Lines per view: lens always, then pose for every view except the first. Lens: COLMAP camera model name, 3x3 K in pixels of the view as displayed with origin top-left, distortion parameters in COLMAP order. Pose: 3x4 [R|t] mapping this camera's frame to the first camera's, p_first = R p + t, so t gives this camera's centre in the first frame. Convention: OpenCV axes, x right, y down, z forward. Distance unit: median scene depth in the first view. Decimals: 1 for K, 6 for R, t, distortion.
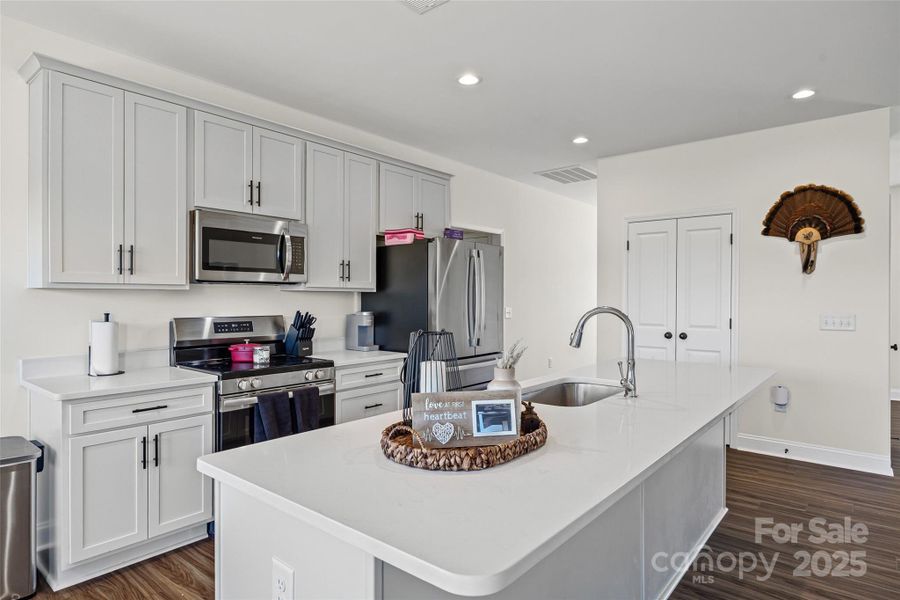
lens RADIAL K [[506.3, 0, 452.8], [0, 506.3, 295.5], [0, 0, 1]] dist [-0.004230, 0.001223]
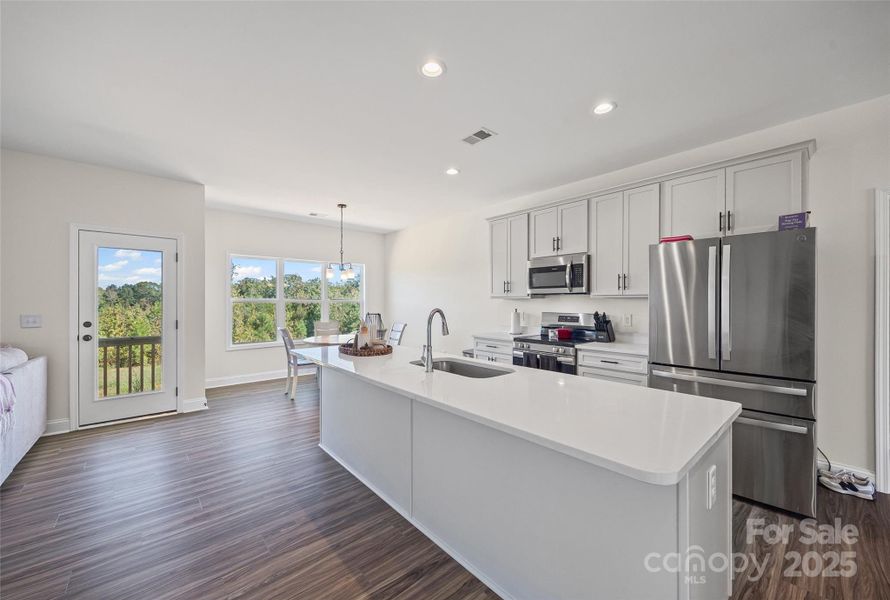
lens RADIAL K [[340.4, 0, 450.5], [0, 340.4, 303.1], [0, 0, 1]] dist [-0.002909, 0.000827]
pose [[-0.152038, 0.001010, -0.988374, 0.770920], [0.001584, 0.999998, 0.000778, 0.004504], [0.988373, -0.001448, -0.152040, 0.733621]]
